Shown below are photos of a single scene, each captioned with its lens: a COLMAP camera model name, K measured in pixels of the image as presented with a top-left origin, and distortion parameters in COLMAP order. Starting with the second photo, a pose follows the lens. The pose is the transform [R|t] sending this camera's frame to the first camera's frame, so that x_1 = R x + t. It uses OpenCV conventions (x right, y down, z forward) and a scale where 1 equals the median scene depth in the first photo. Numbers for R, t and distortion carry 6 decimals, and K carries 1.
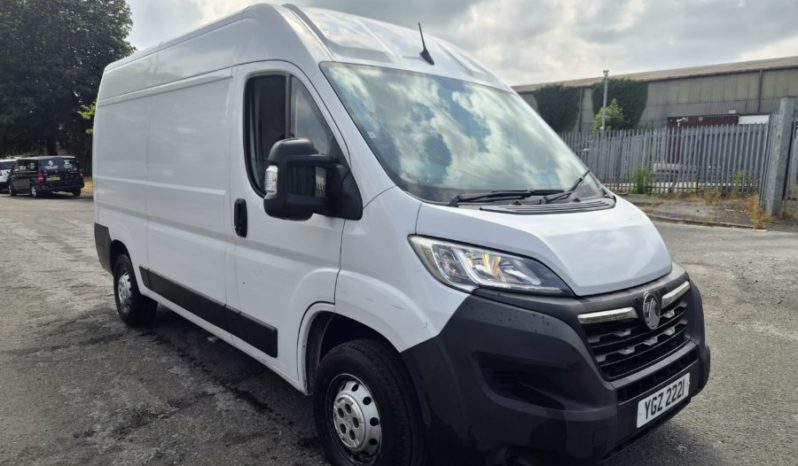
lens RADIAL K [[531.7, 0, 394.5], [0, 531.7, 234.2], [0, 0, 1]] dist [0.058024, -0.046973]
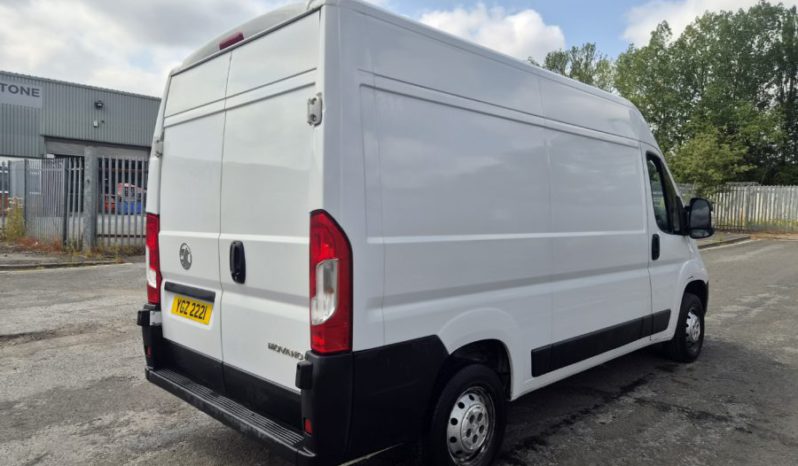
lens RADIAL K [[533.0, 0, 399.0], [0, 533.0, 233.0], [0, 0, 1]] dist [0.061553, -0.050573]
pose [[-0.037260, -0.051835, 0.997960, -1.659123], [0.120966, 0.991076, 0.055994, -0.225677], [-0.991957, 0.122806, -0.030657, 1.666554]]
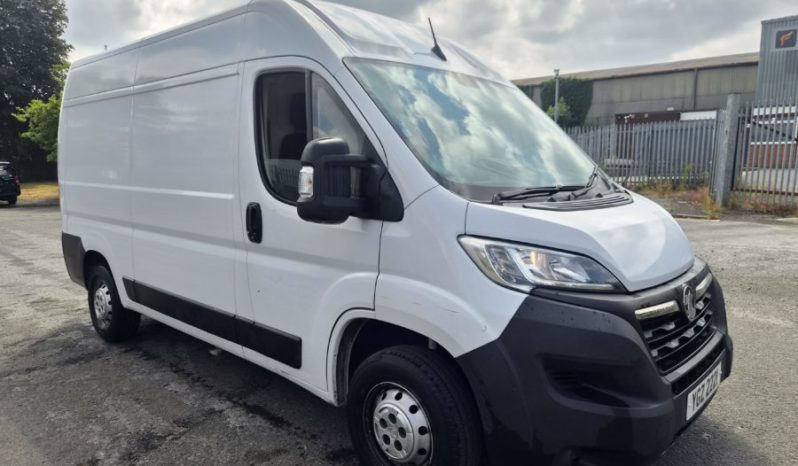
lens RADIAL K [[533.0, 0, 399.0], [0, 533.0, 233.0], [0, 0, 1]] dist [0.061553, -0.050573]
pose [[0.995137, -0.030592, 0.093625, -0.116282], [0.030759, 0.999527, -0.000348, -0.003992], [-0.093570, 0.003226, 0.995607, 0.030858]]
